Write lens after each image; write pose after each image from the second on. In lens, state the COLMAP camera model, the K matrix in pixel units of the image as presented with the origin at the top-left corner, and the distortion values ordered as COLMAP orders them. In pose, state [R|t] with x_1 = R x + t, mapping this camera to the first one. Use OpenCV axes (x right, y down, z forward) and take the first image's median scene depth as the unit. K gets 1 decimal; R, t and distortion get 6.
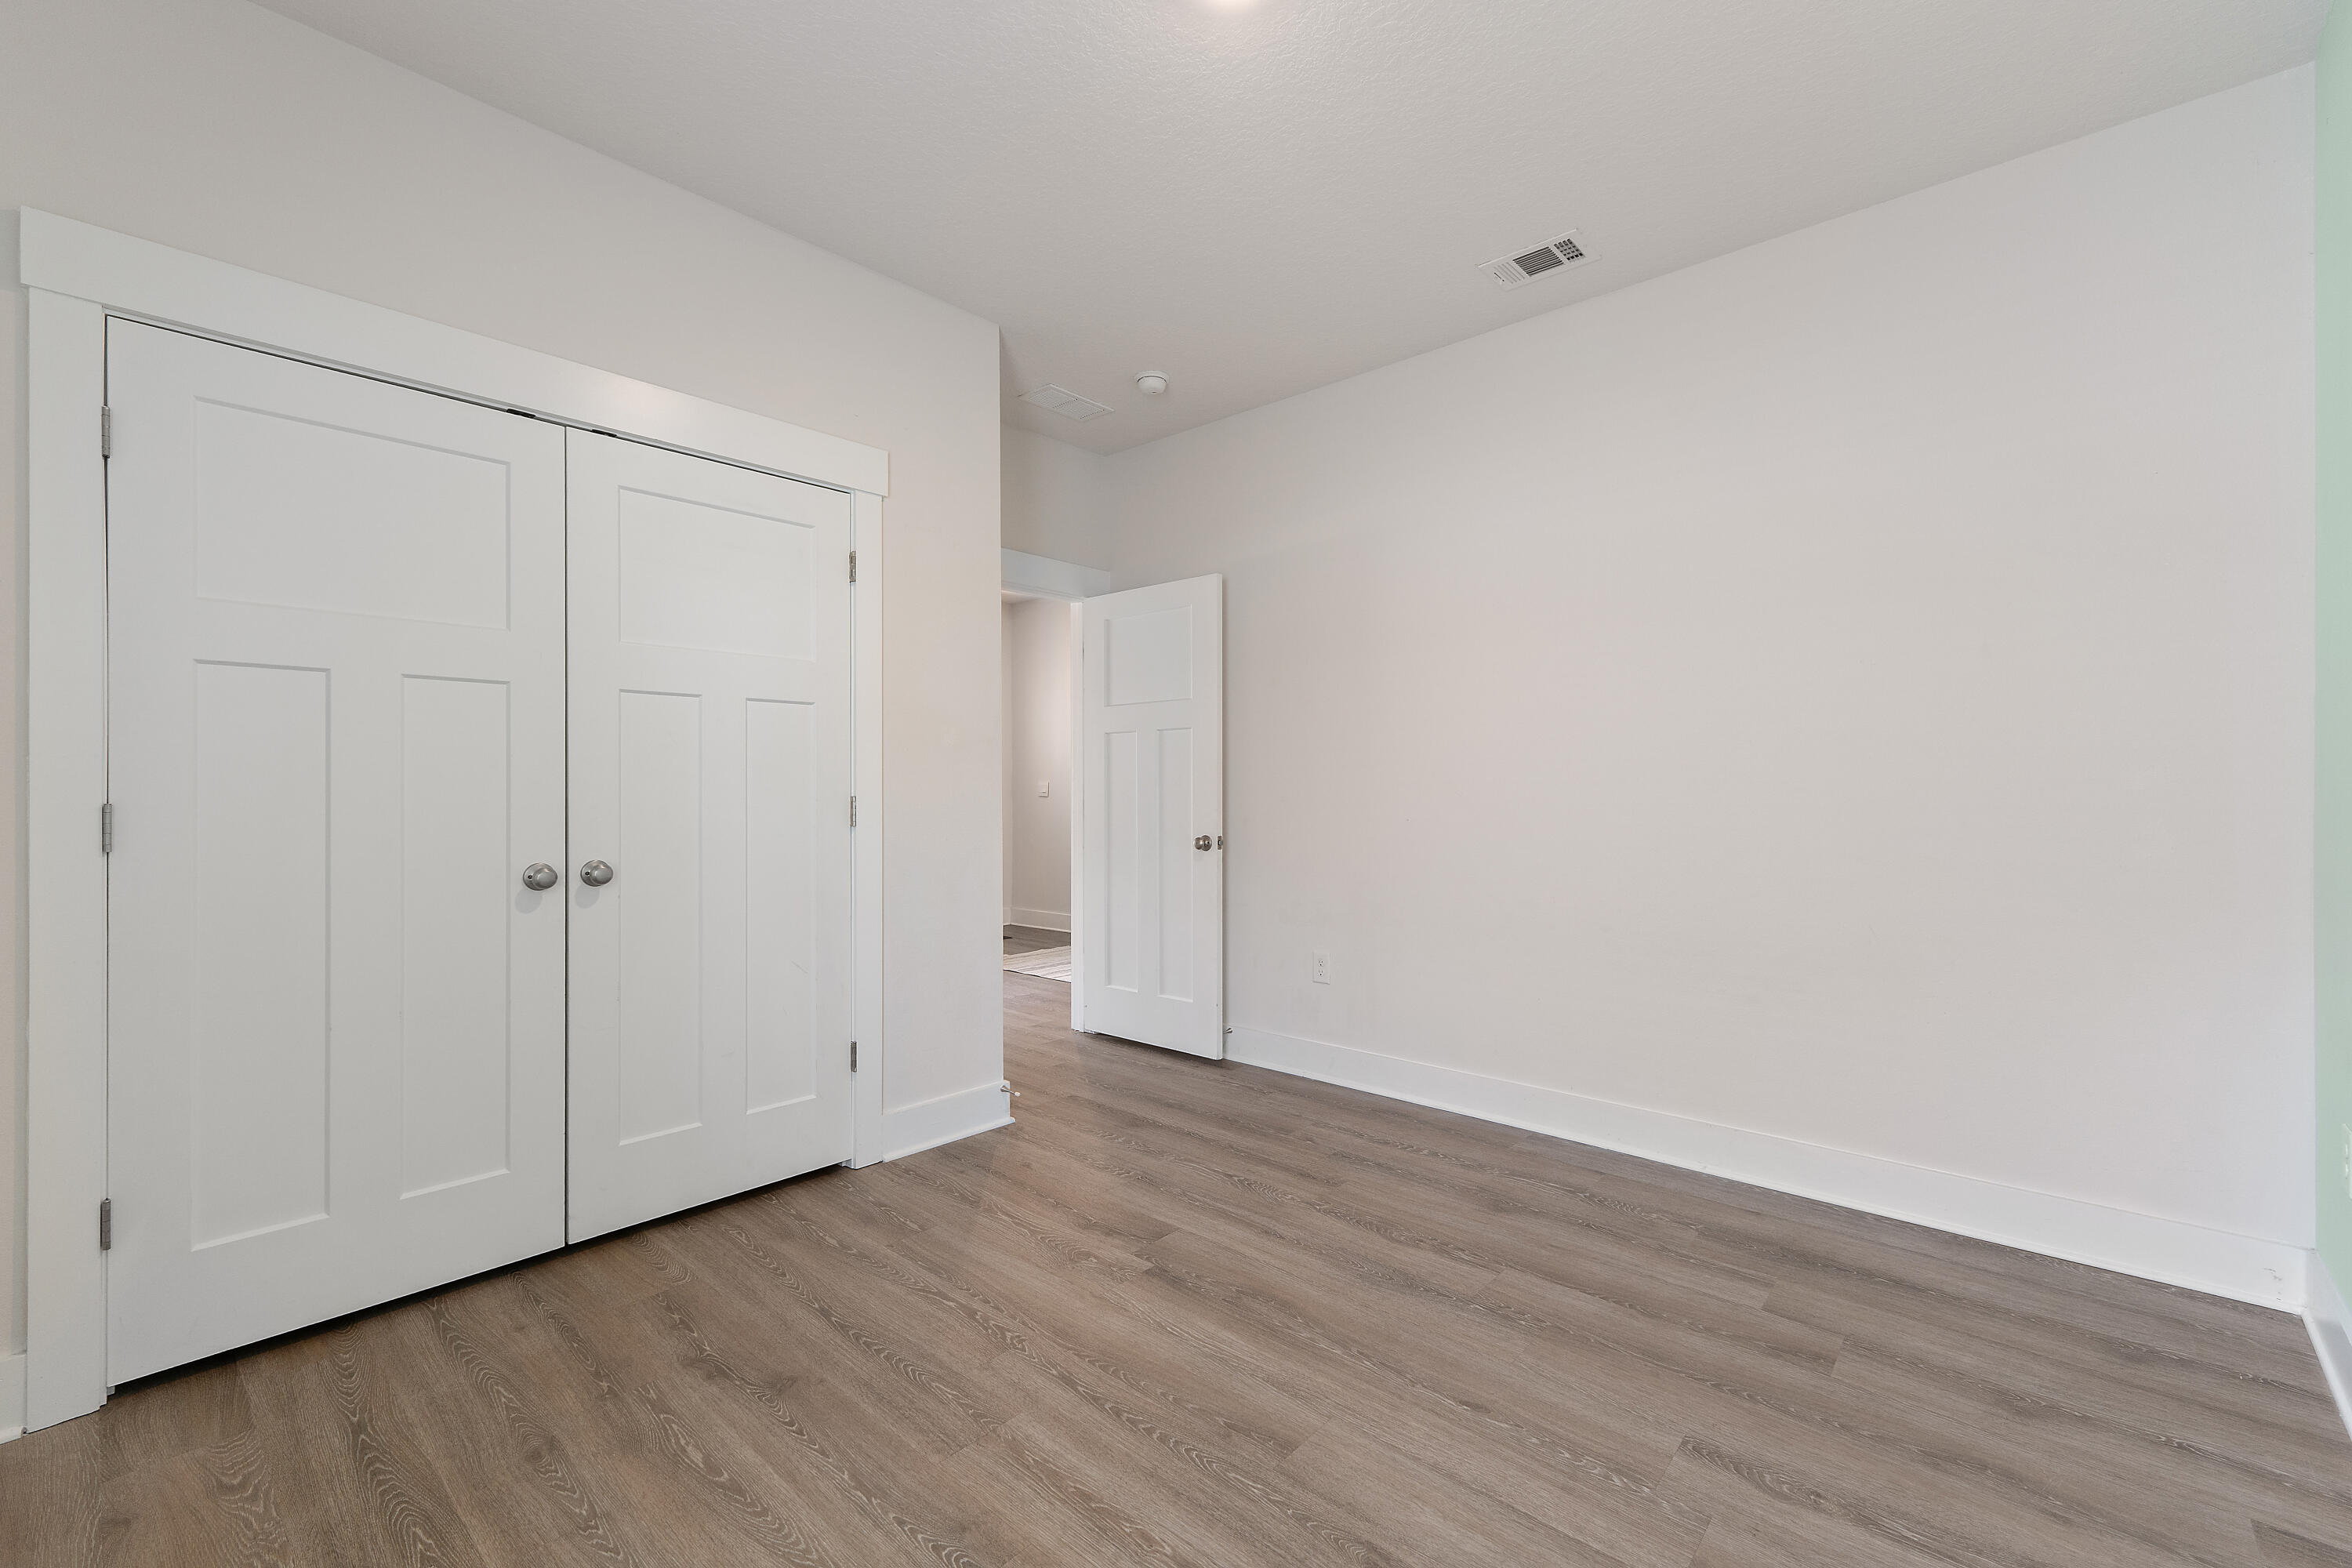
lens RADIAL K [[1045.7, 0, 1173.1], [0, 1045.7, 785.6], [0, 0, 1]] dist [-0.008031, -0.000239]
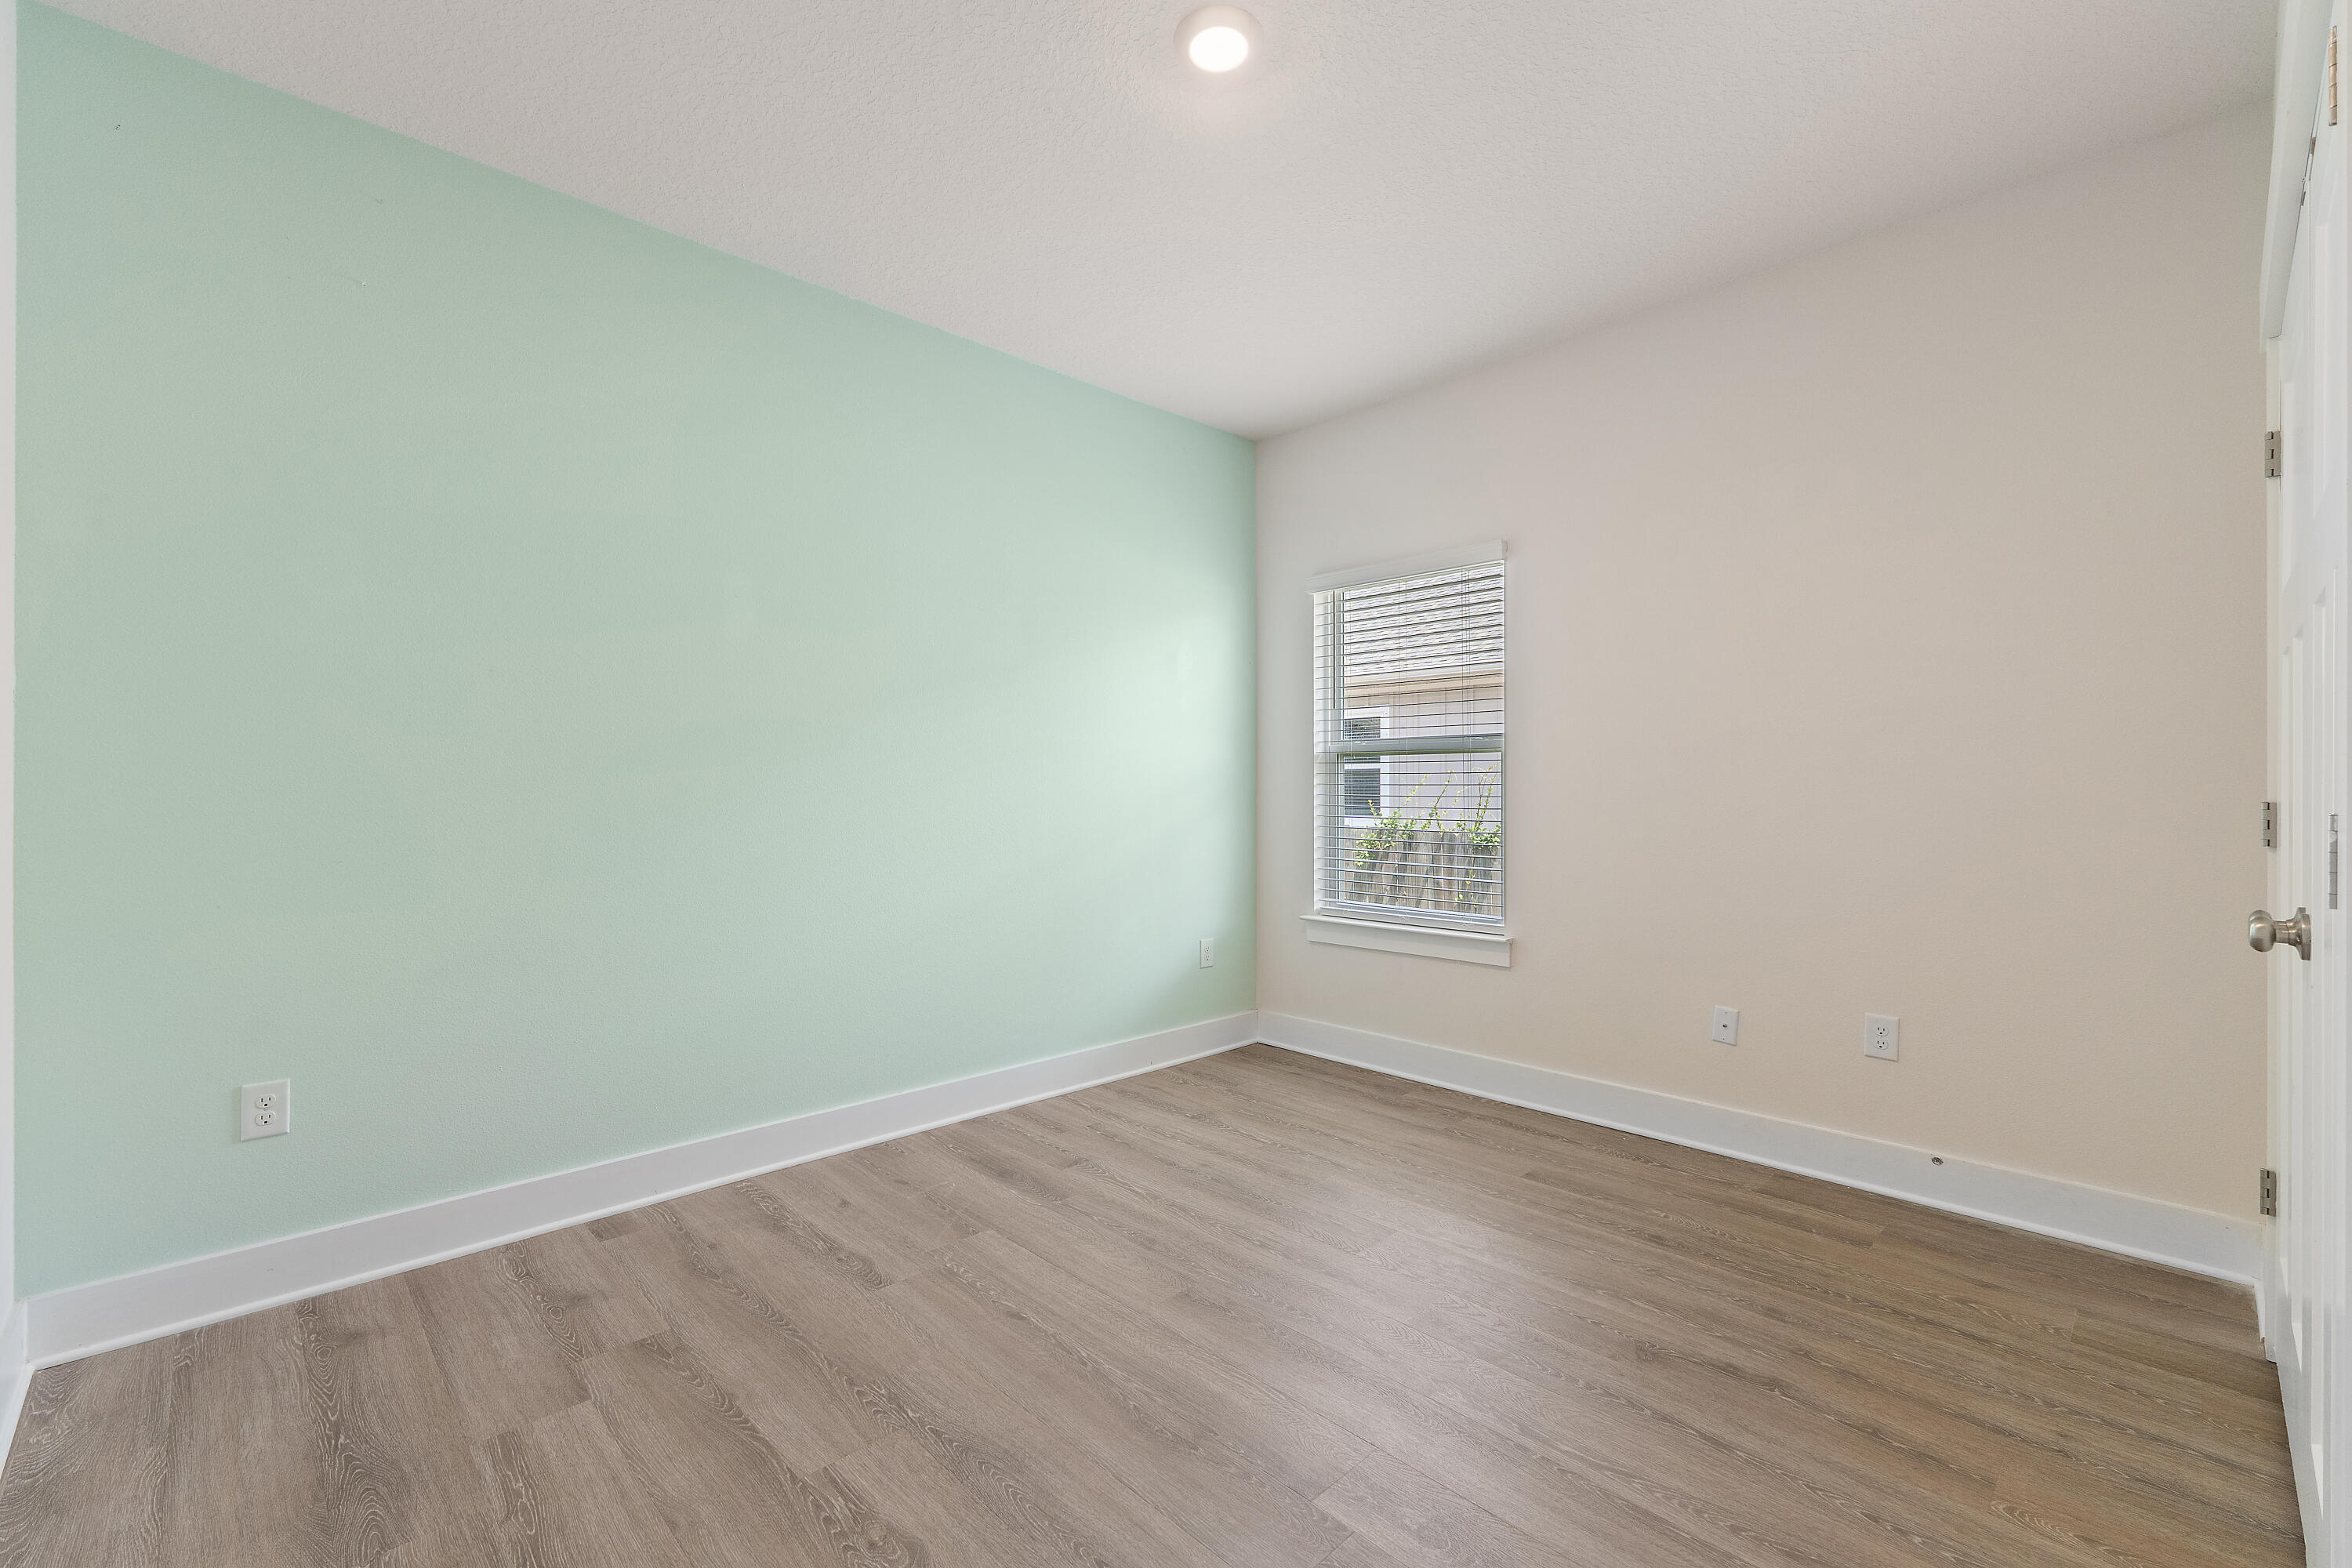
lens RADIAL K [[1045.7, 0, 1182.4], [0, 1045.7, 785.5], [0, 0, 1]] dist [-0.008031, -0.000239]
pose [[-0.998366, 0.002847, 0.057072, 0.030504], [0.002631, 0.999989, -0.003869, 0.002950], [-0.057083, -0.003713, -0.998363, 1.989042]]
